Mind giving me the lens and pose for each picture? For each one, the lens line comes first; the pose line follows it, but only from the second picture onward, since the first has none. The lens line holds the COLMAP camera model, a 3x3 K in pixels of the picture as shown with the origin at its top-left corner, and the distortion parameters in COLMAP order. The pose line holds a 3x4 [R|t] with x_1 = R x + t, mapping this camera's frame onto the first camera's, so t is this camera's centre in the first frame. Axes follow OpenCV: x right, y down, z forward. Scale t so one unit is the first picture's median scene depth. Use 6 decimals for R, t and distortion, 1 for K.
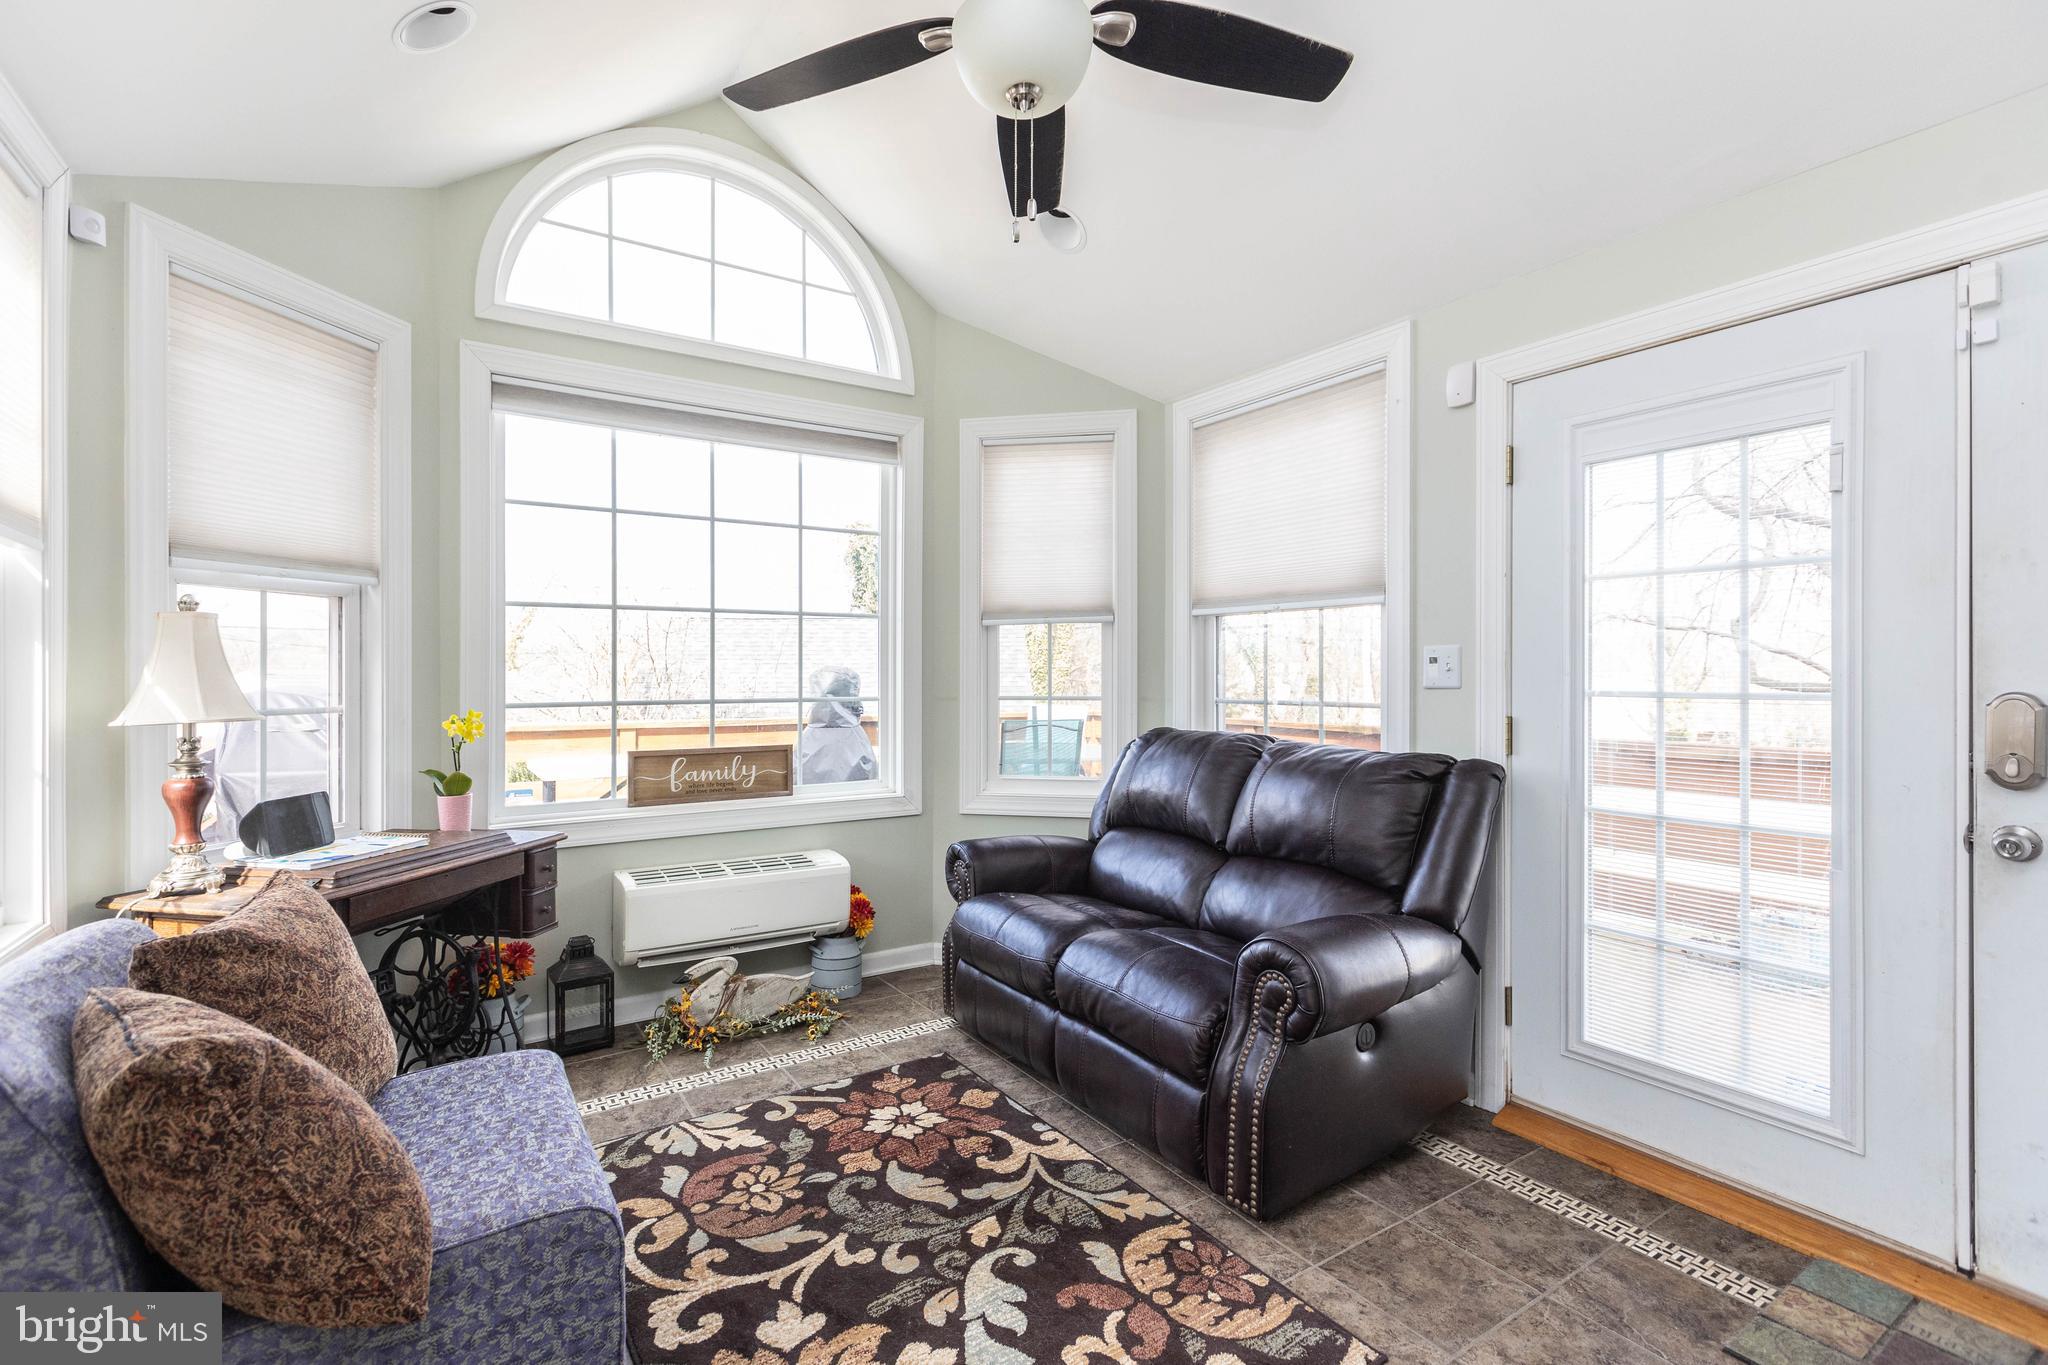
lens RADIAL K [[919.6, 0, 1021.2], [0, 919.6, 675.4], [0, 0, 1]] dist [0.002975, -0.000139]
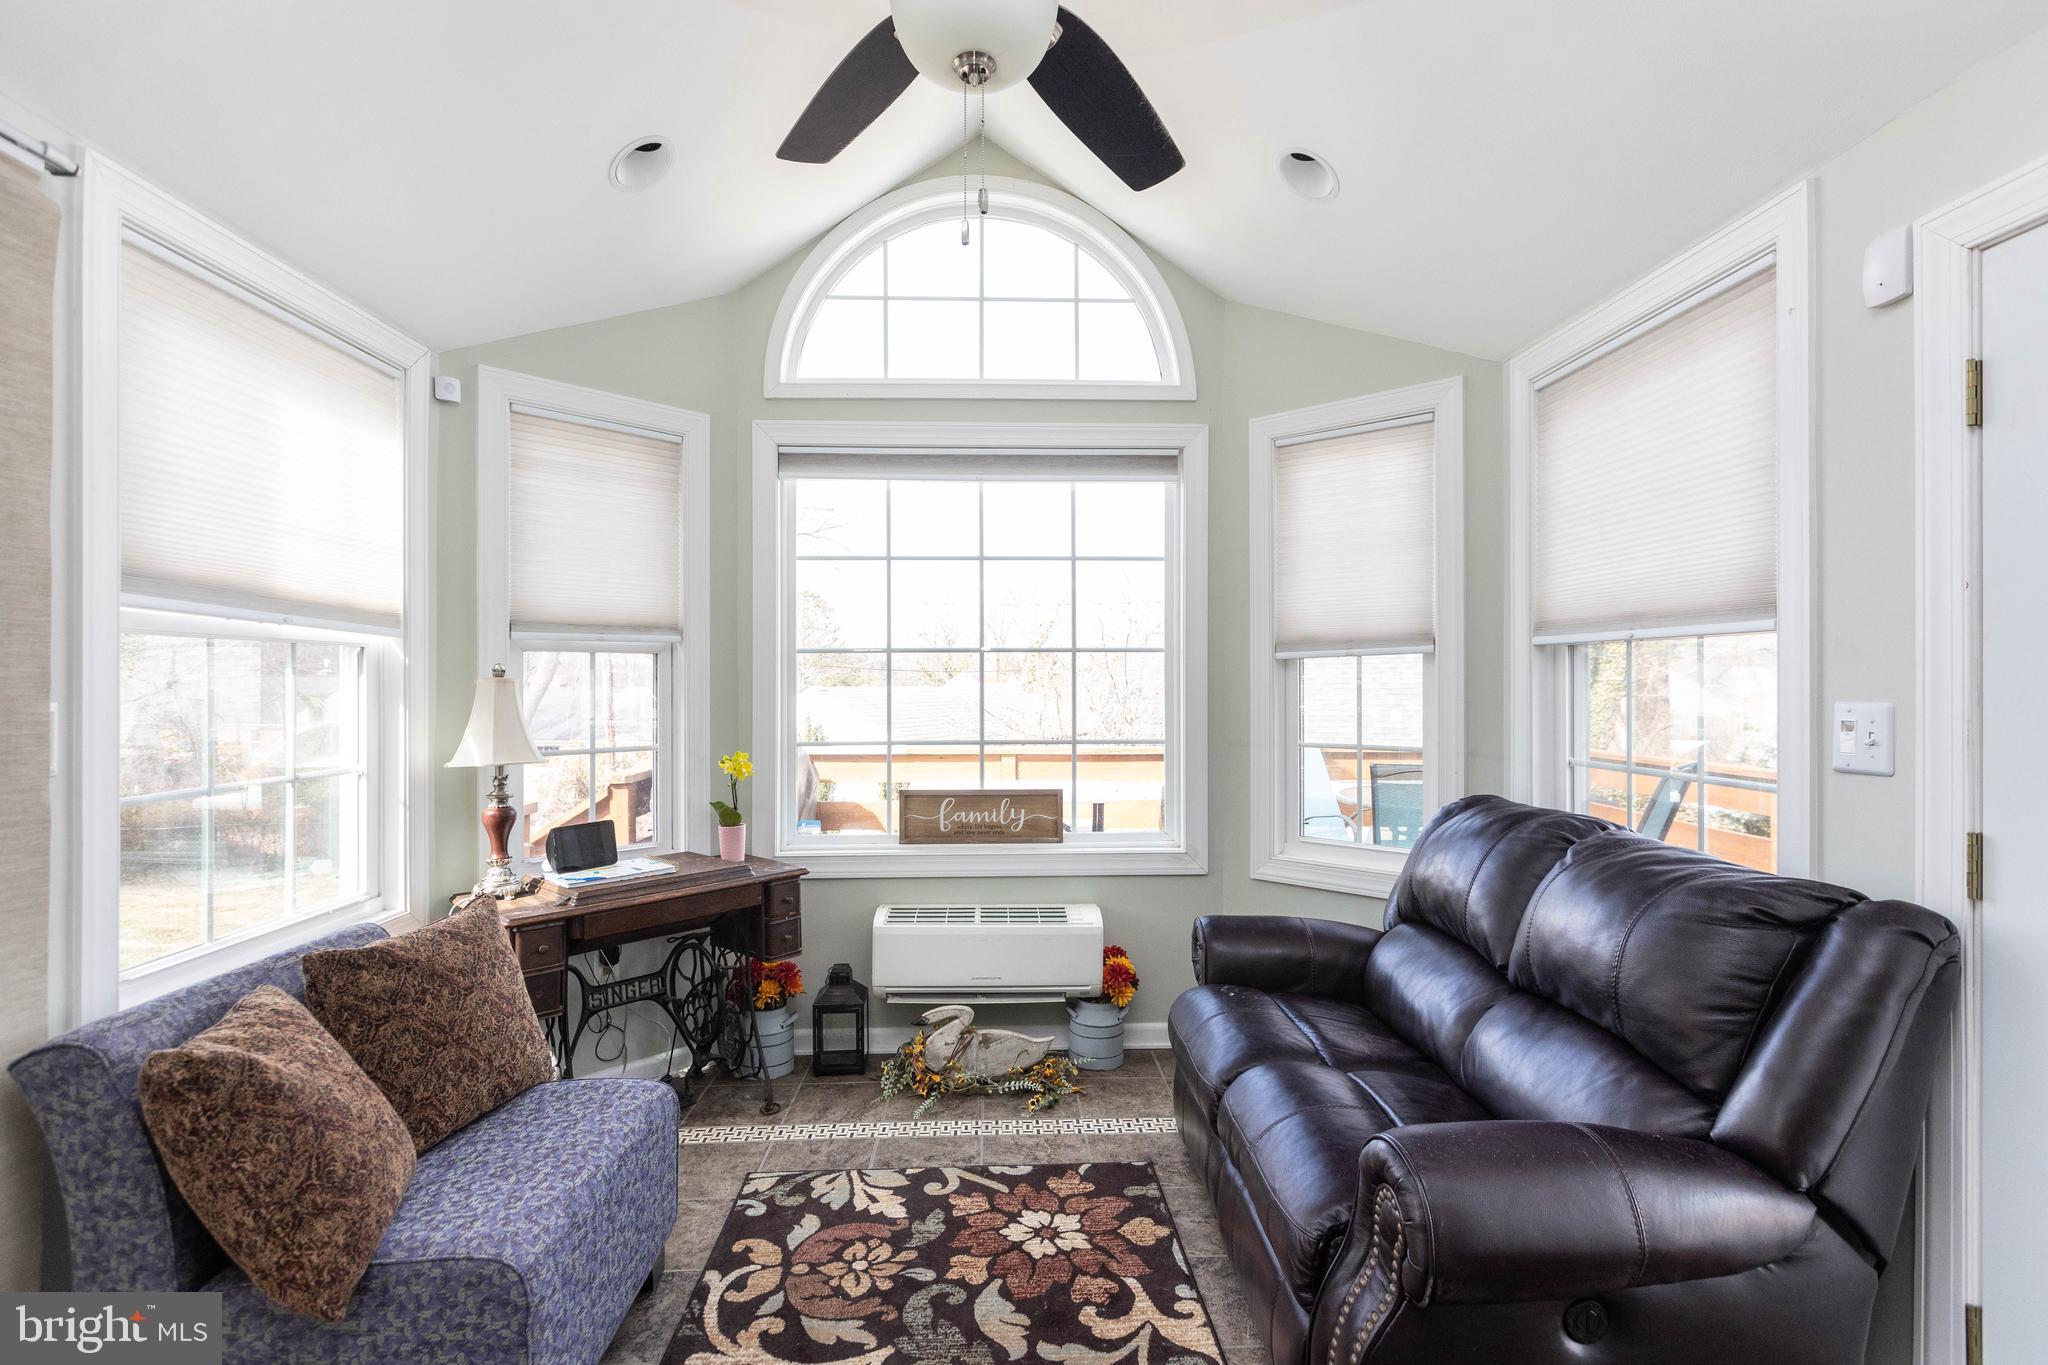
lens RADIAL K [[962.3, 0, 1031.4], [0, 962.3, 680.2], [0, 0, 1]] dist [-0.001702, -0.000460]
pose [[0.857793, -0.001861, -0.513992, 0.344528], [0.000668, 0.999997, -0.002507, -0.050691], [0.513995, 0.001807, 0.857791, 0.195011]]
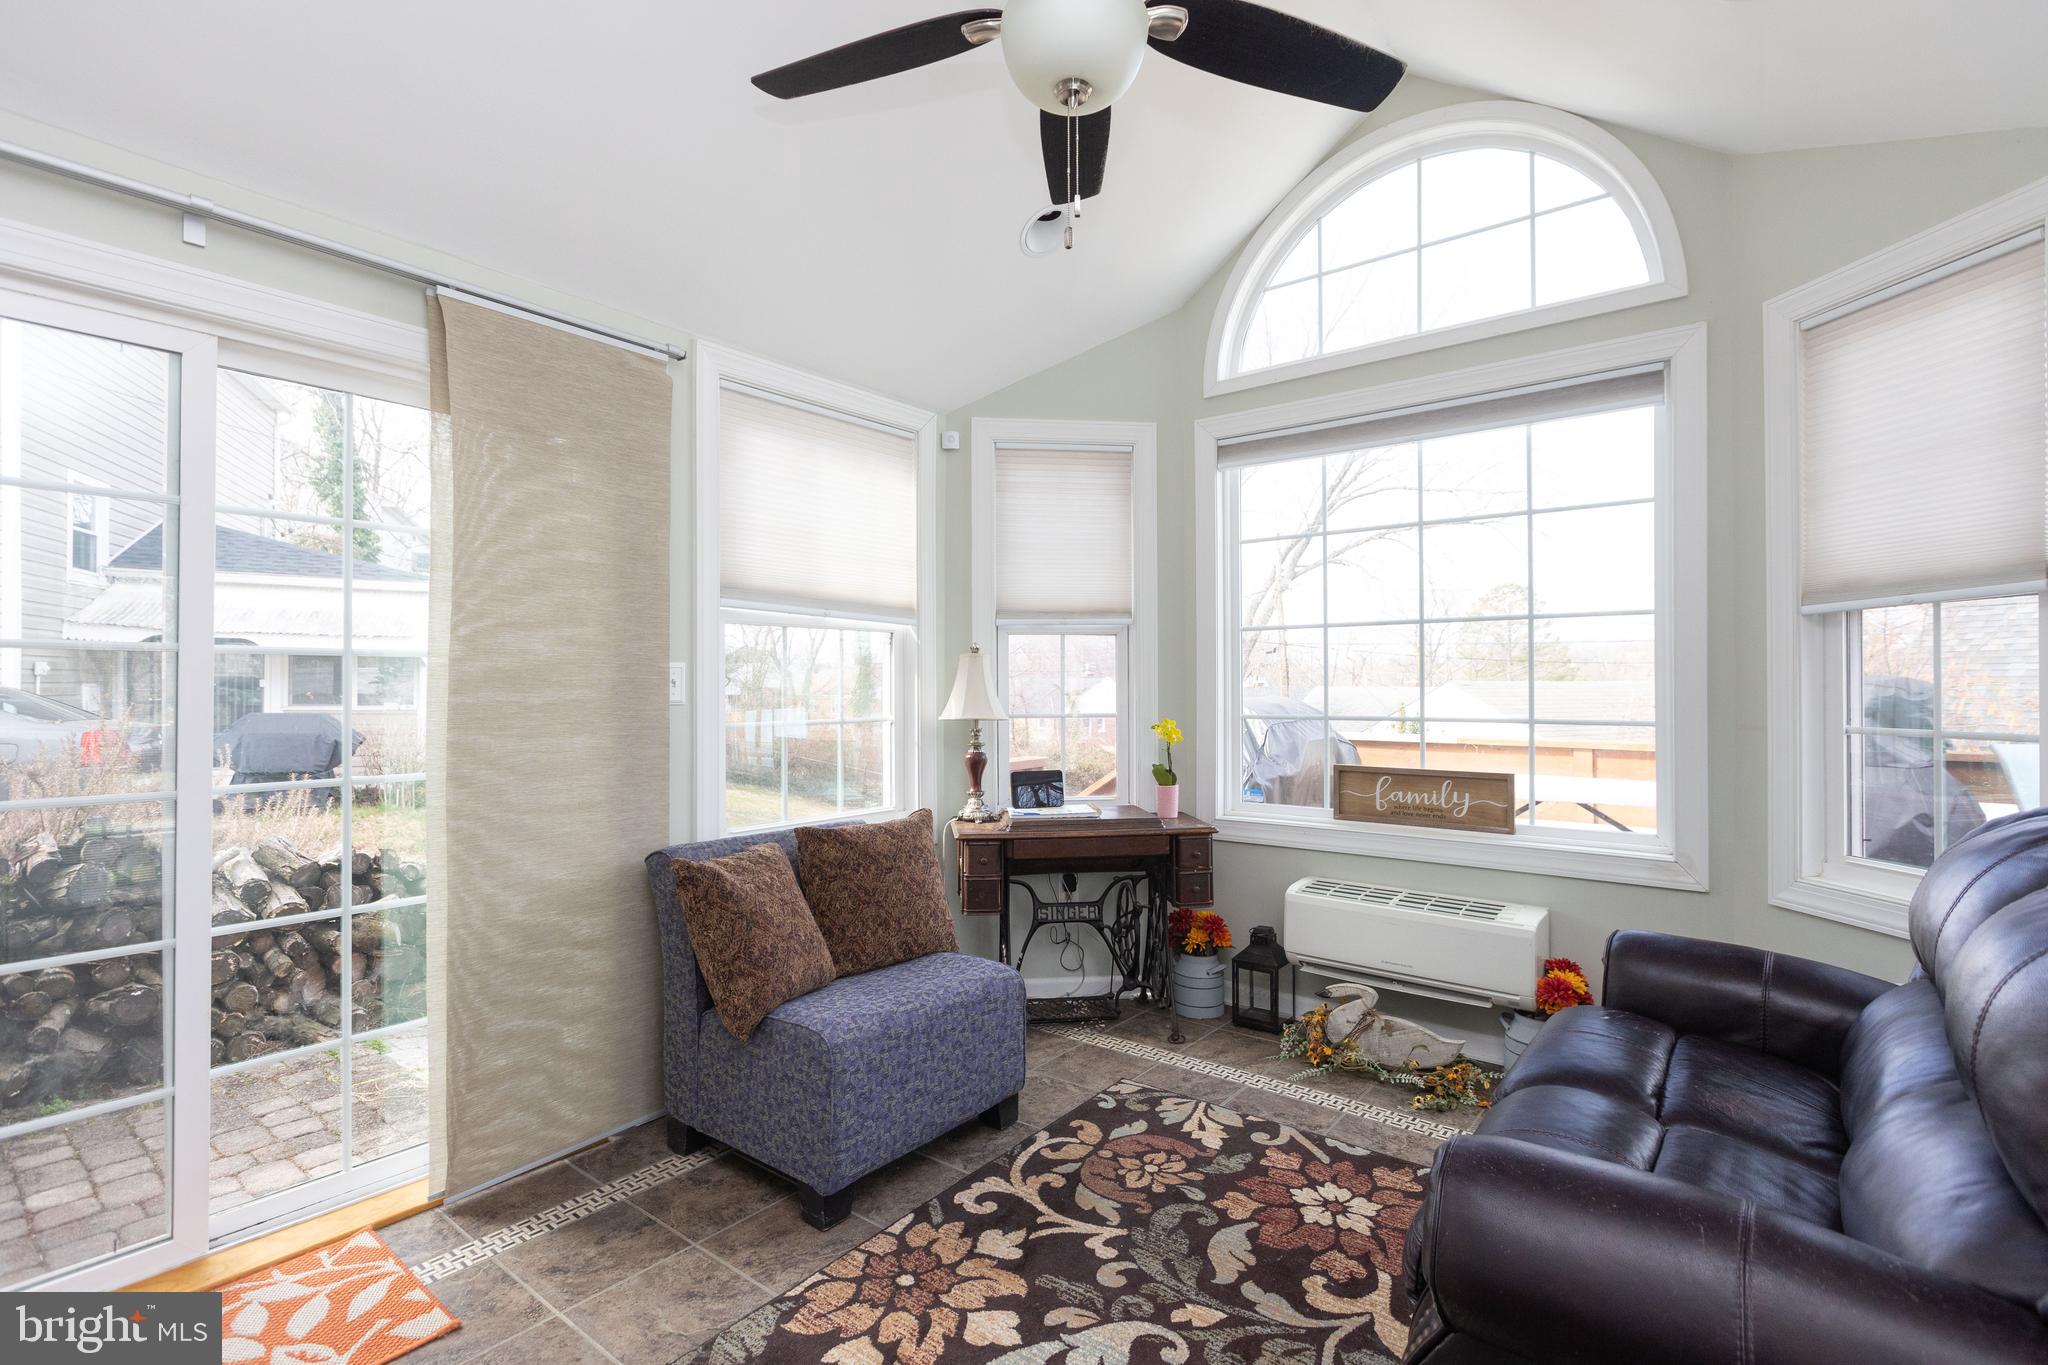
lens RADIAL K [[957.7, 0, 1024.0], [0, 957.7, 682.5], [0, 0, 1]] dist [-0.002720, 0.000067]
pose [[0.313335, -0.001856, -0.949641, 0.647986], [0.001408, 0.999998, -0.001490, -0.011212], [0.949642, -0.000871, 0.313337, 0.445199]]
